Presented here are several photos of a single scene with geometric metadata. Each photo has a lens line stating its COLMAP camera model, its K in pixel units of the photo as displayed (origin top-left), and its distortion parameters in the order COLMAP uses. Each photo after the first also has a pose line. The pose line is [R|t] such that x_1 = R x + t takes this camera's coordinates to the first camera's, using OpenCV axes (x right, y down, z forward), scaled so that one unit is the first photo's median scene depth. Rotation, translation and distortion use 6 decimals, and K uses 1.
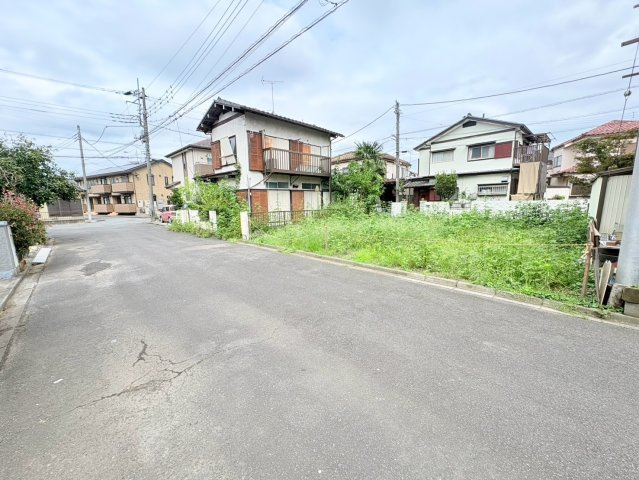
lens RADIAL K [[253.7, 0, 318.8], [0, 253.7, 240.3], [0, 0, 1]] dist [0.000559, -0.000196]
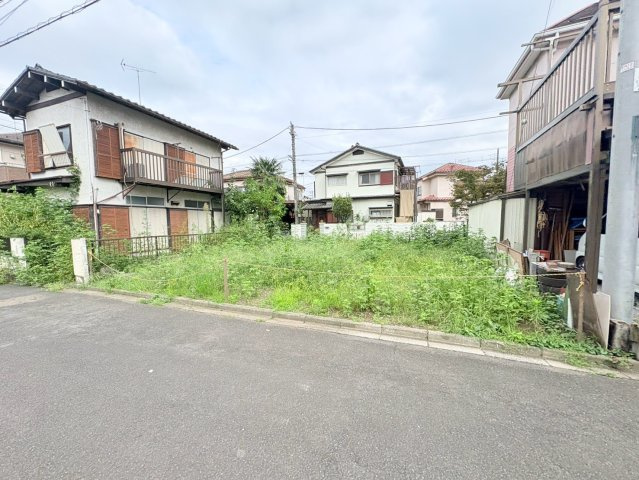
lens RADIAL K [[253.7, 0, 318.9], [0, 253.7, 240.5], [0, 0, 1]] dist [0.000559, -0.000196]
pose [[0.915402, -0.026406, 0.401674, -0.004951], [0.060840, 0.995459, -0.073211, -0.018636], [-0.397917, 0.091456, 0.912852, 0.139122]]
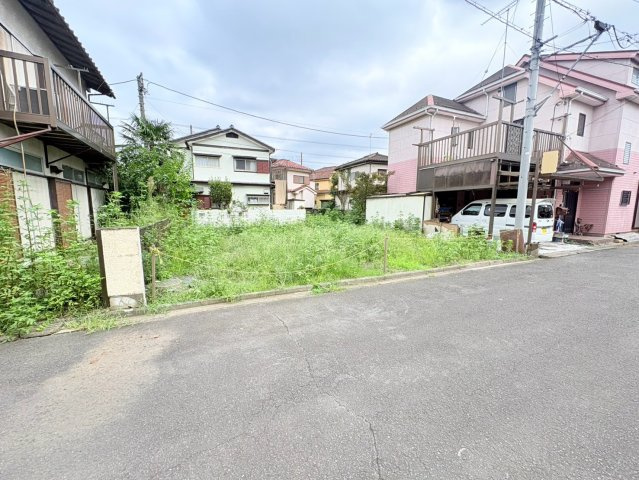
lens RADIAL K [[253.7, 0, 319.0], [0, 253.7, 240.5], [0, 0, 1]] dist [0.000559, -0.000196]
pose [[0.339416, -0.100569, 0.935245, -0.363680], [0.135909, 0.989078, 0.057034, -0.055023], [-0.930766, 0.107750, 0.349377, 0.435692]]
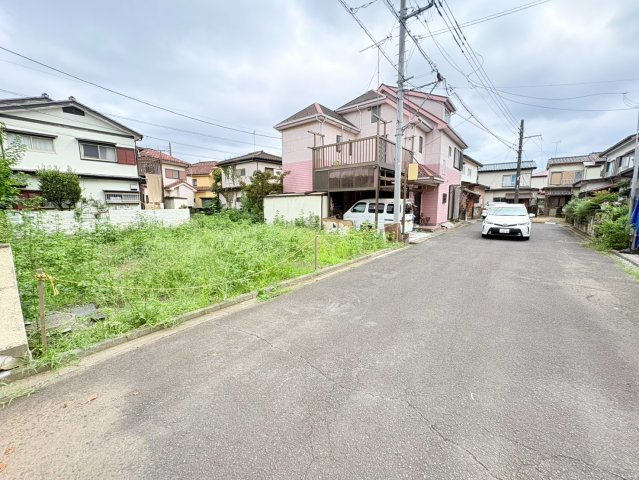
lens RADIAL K [[253.7, 0, 318.8], [0, 253.7, 240.5], [0, 0, 1]] dist [0.000559, -0.000196]
pose [[-0.120149, -0.116689, 0.985874, -0.371232], [0.160285, 0.977759, 0.135263, -0.070200], [-0.979731, 0.174272, -0.098773, 0.508427]]
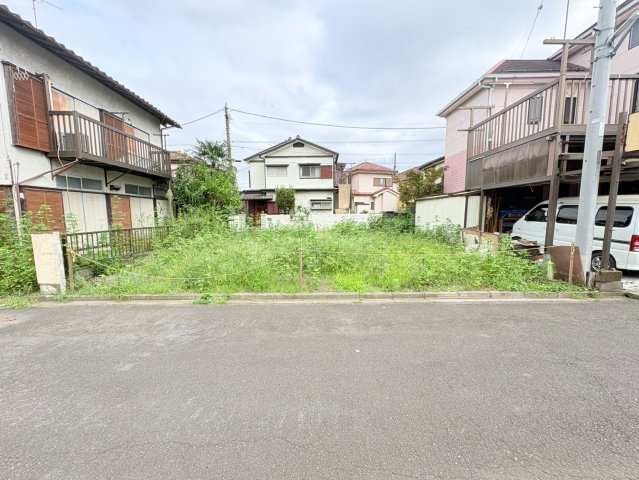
lens RADIAL K [[253.7, 0, 319.1], [0, 253.7, 240.4], [0, 0, 1]] dist [0.000559, -0.000196]
pose [[0.701913, -0.067221, 0.709083, -0.189496], [0.105547, 0.994362, -0.010215, -0.030101], [-0.704398, 0.082012, 0.705051, 0.236675]]
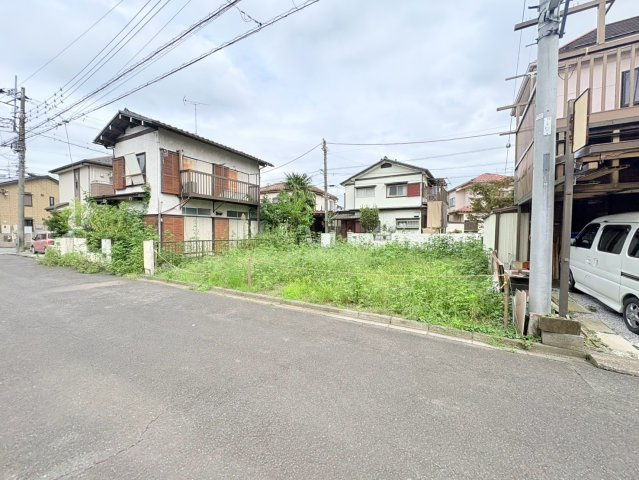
lens RADIAL K [[253.7, 0, 319.0], [0, 253.7, 240.7], [0, 0, 1]] dist [0.000559, -0.000196]
pose [[0.964320, 0.010439, 0.264533, 0.013748], [0.020661, 0.993207, -0.114511, -0.004716], [-0.263931, 0.115891, 0.957554, 0.046822]]
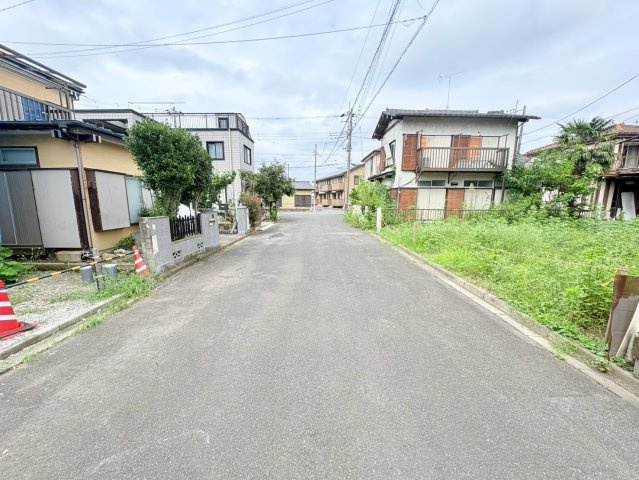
lens RADIAL K [[253.7, 0, 318.7], [0, 253.7, 240.2], [0, 0, 1]] dist [0.000559, -0.000196]
pose [[0.714564, 0.131789, -0.687044, 0.223408], [-0.124858, 0.990352, 0.060111, -0.000338], [0.688337, 0.042830, 0.724125, -0.017782]]
